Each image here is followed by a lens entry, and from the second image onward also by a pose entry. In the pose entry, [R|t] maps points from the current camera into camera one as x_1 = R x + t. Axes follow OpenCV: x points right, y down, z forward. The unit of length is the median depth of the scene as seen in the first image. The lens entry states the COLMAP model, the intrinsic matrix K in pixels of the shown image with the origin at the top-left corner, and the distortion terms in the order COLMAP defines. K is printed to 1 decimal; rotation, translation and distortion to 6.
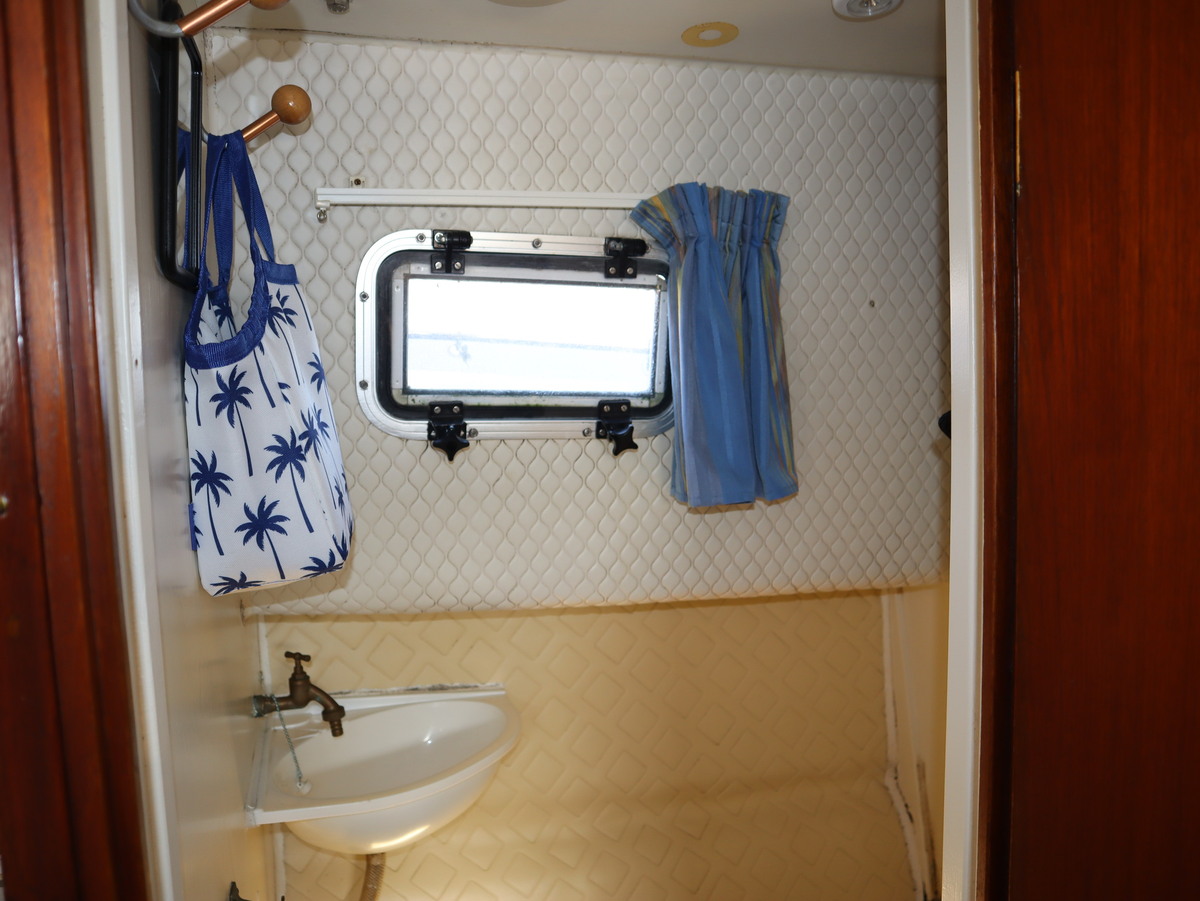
lens RADIAL K [[972.6, 0, 600.0], [0, 972.6, 450.5], [0, 0, 1]] dist [-0.060536, -0.004197]
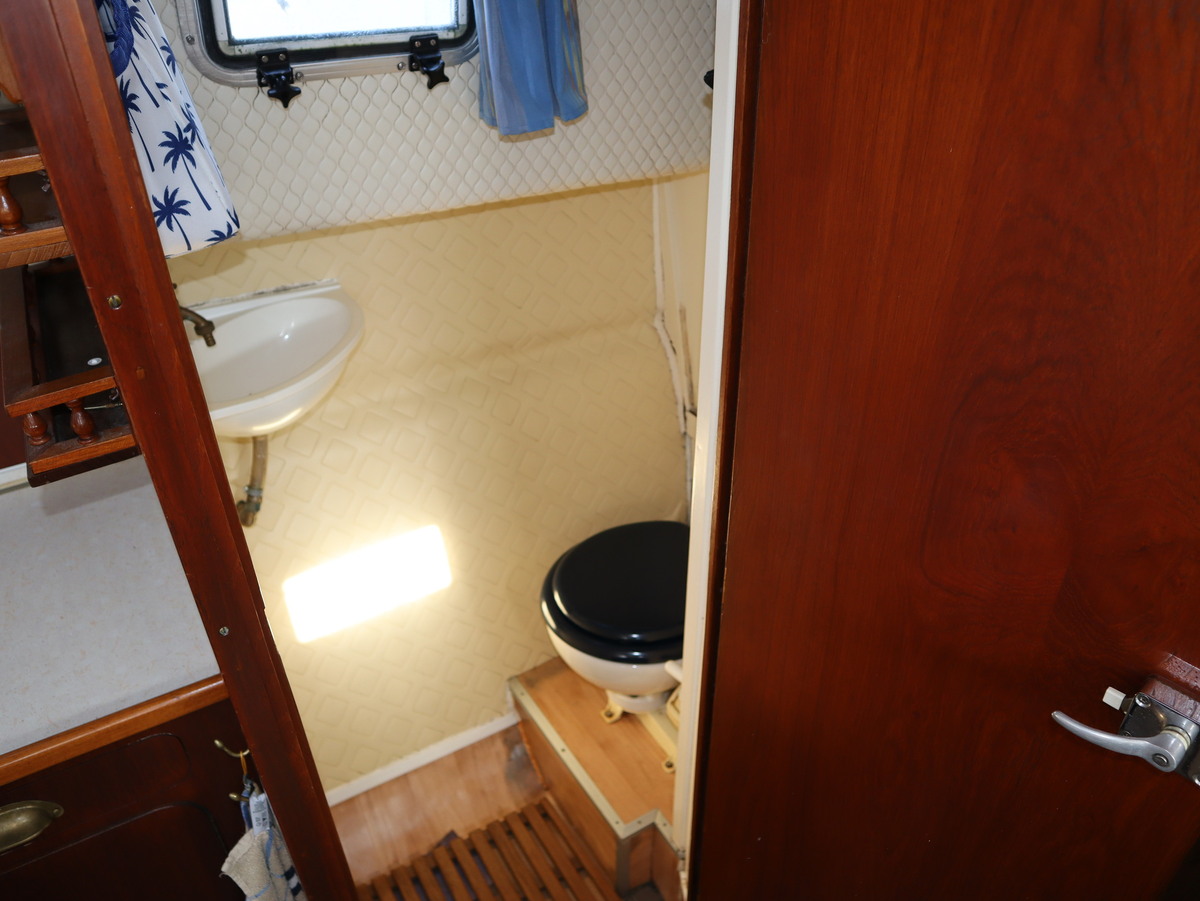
lens RADIAL K [[972.6, 0, 600.0], [0, 972.6, 450.5], [0, 0, 1]] dist [-0.060536, -0.004197]
pose [[0.970017, -0.124932, 0.208467, -0.075906], [0.013973, 0.885010, 0.465361, -0.135989], [-0.242634, -0.448496, 0.860221, -0.194402]]
